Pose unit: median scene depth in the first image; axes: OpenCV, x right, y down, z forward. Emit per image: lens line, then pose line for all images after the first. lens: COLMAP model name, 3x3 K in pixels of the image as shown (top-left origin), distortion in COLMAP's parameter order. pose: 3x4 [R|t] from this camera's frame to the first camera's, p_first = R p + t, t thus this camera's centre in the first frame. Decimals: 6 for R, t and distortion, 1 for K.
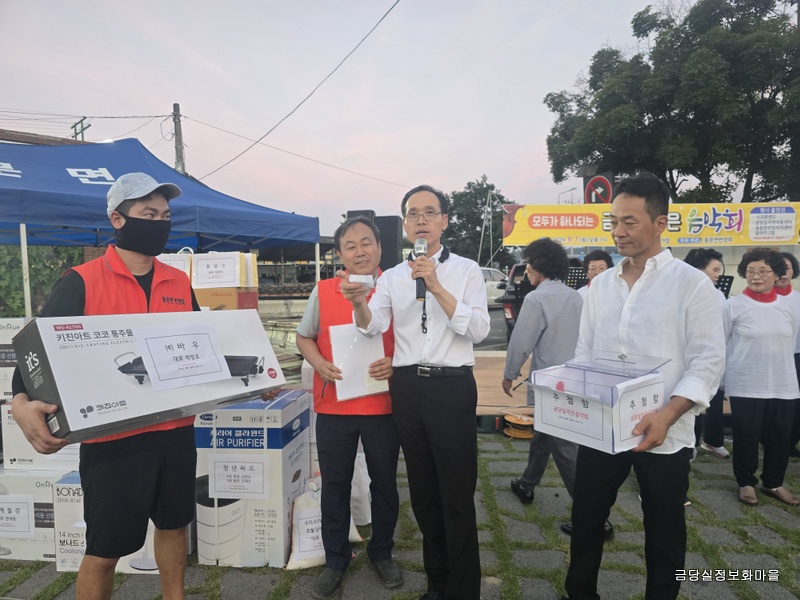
lens RADIAL K [[546.1, 0, 404.4], [0, 546.1, 300.0], [0, 0, 1]] dist [0.003512, -0.004275]
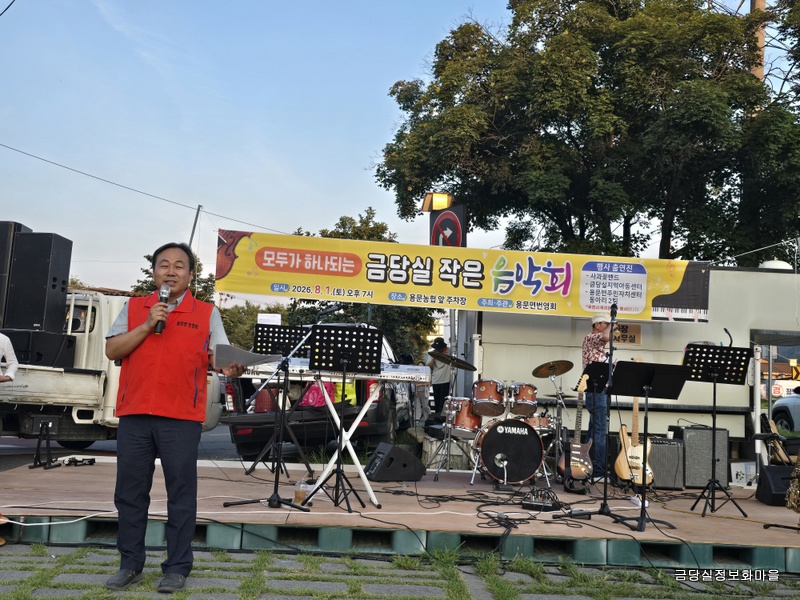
lens RADIAL K [[924.2, 0, 401.8], [0, 924.2, 297.2], [0, 0, 1]] dist [0.160638, -0.433837]
pose [[0.992838, 0.070859, 0.096186, 0.233561], [-0.057516, 0.989172, -0.135020, 0.032666], [-0.104712, 0.128520, 0.986163, -0.079069]]
